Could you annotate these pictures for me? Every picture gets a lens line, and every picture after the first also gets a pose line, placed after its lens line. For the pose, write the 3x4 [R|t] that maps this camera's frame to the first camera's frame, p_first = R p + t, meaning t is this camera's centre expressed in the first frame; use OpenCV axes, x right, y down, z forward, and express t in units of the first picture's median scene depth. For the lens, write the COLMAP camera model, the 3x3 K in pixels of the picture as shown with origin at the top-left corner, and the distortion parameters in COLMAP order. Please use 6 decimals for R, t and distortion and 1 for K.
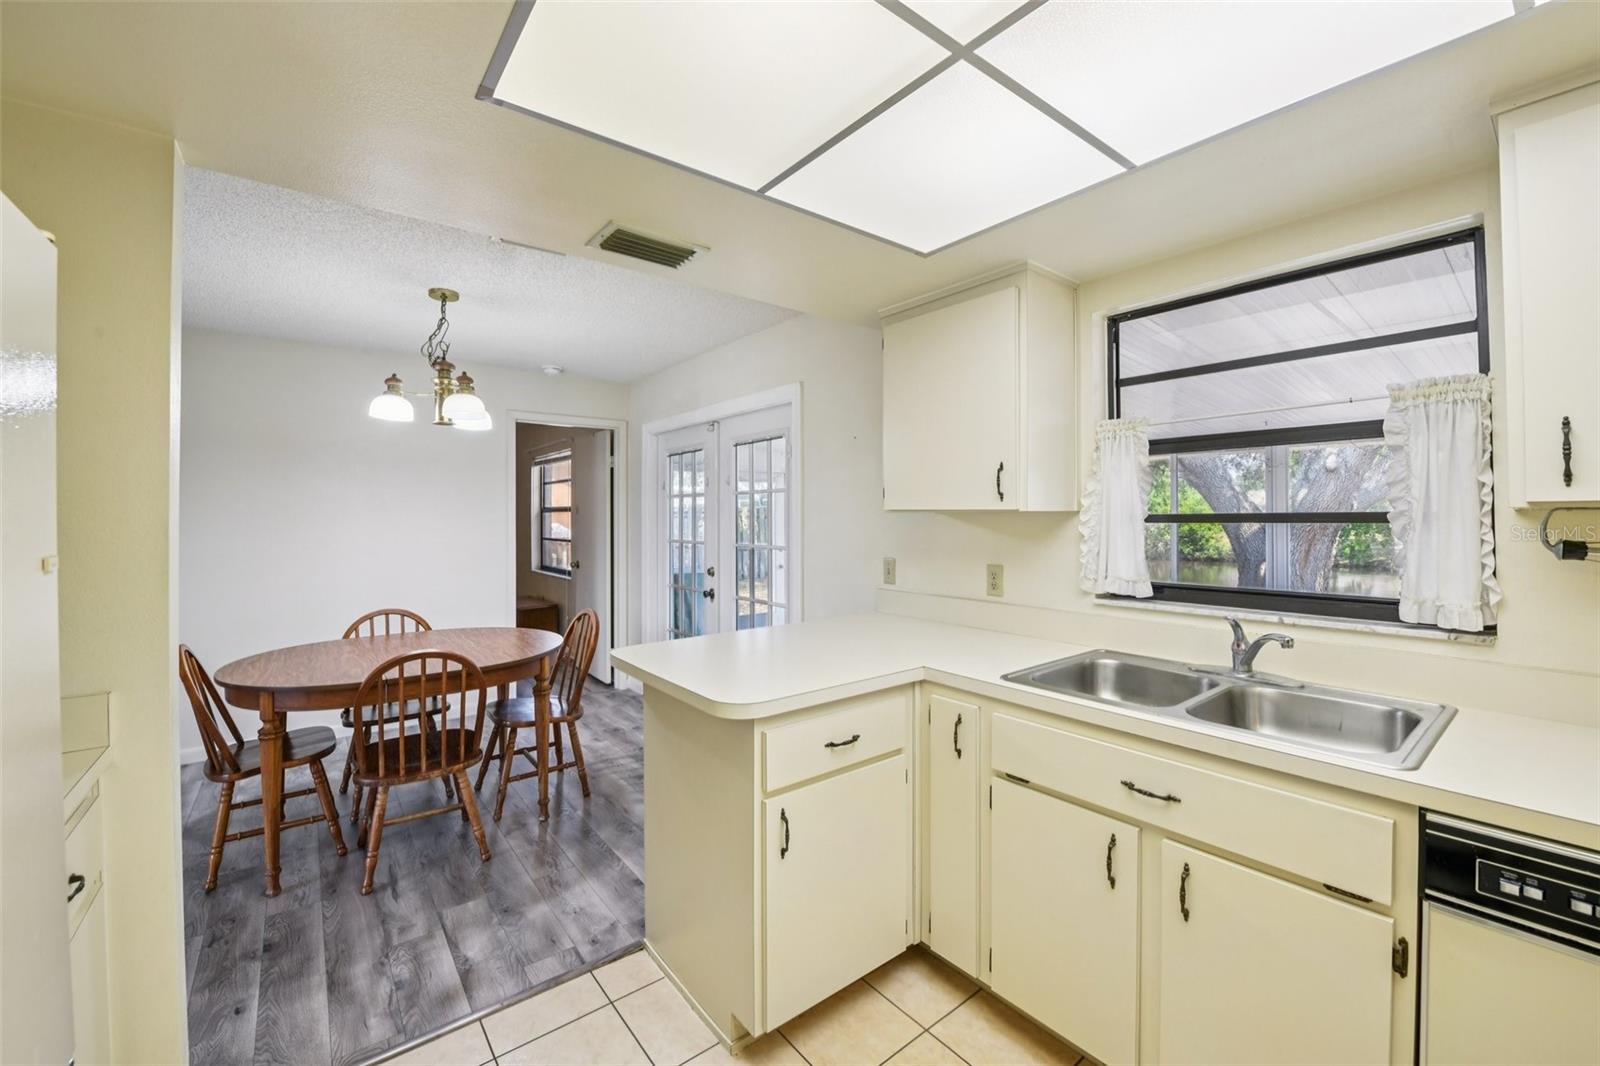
lens RADIAL K [[637.9, 0, 795.4], [0, 637.9, 511.4], [0, 0, 1]] dist [-0.027756, -0.000067]
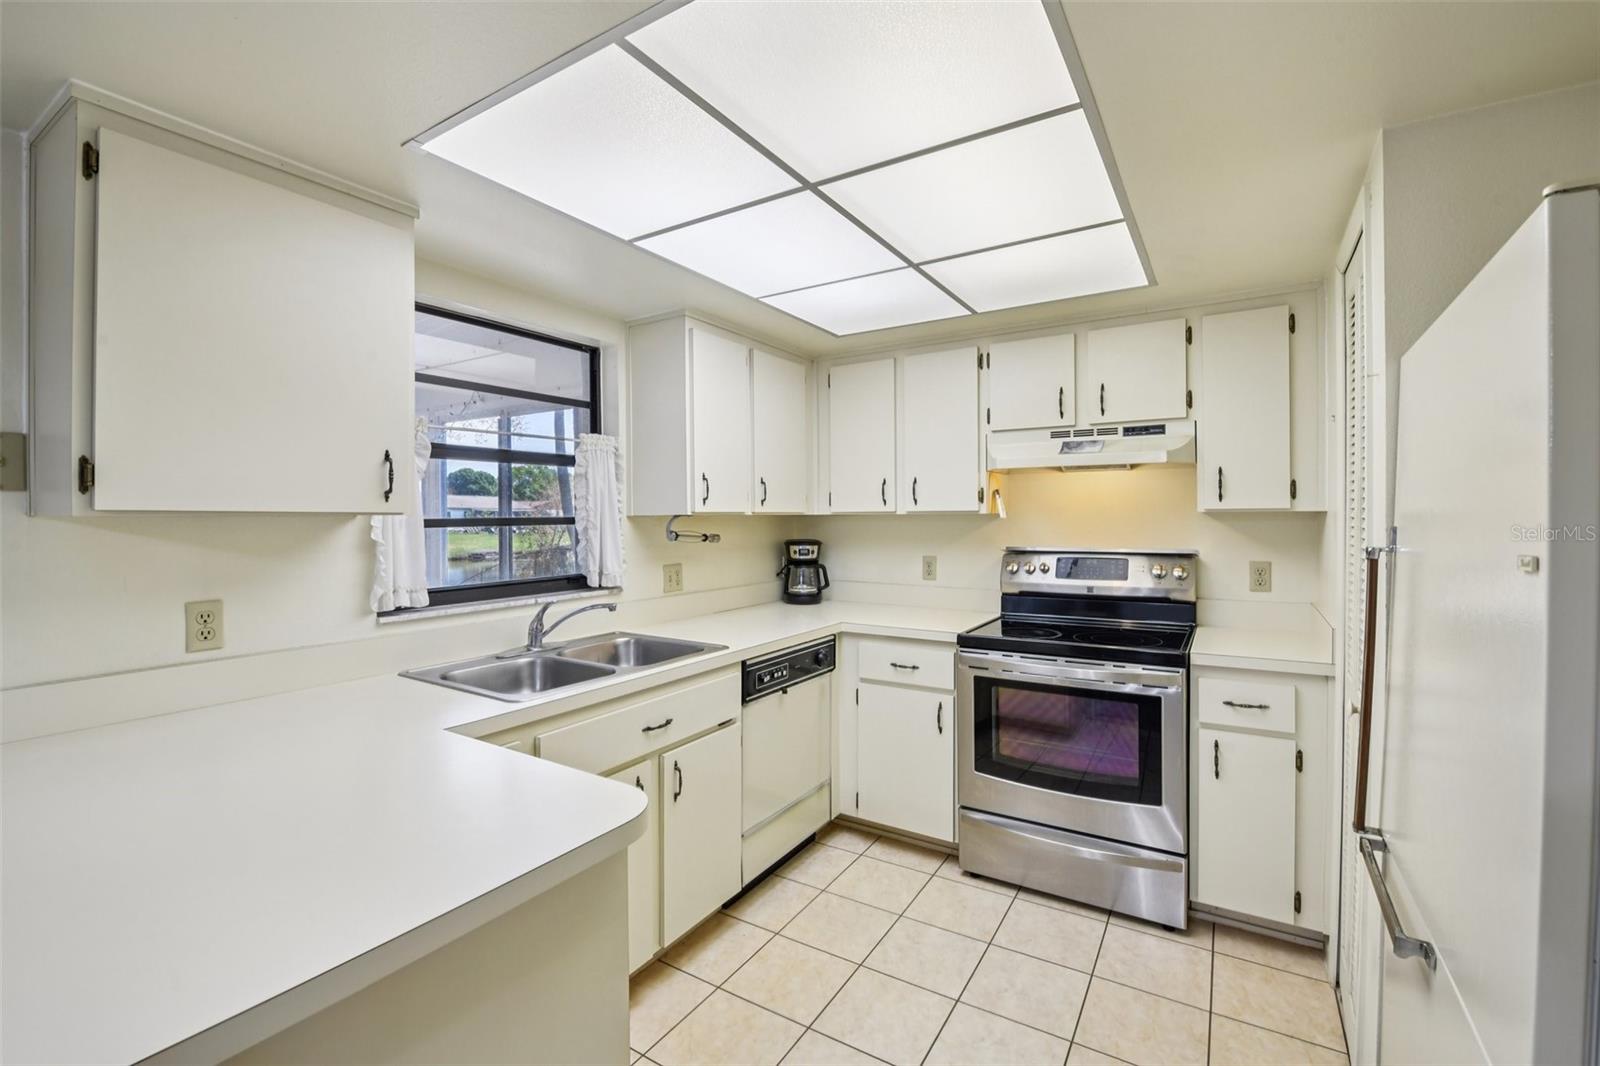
lens RADIAL K [[699.9, 0, 802.0], [0, 699.9, 517.8], [0, 0, 1]] dist [-0.001311, -0.000213]
pose [[-0.339383, 0.003835, 0.940640, -0.652235], [0.000810, 0.999993, -0.003785, 0.007068], [-0.940648, -0.000523, -0.339384, 0.838389]]
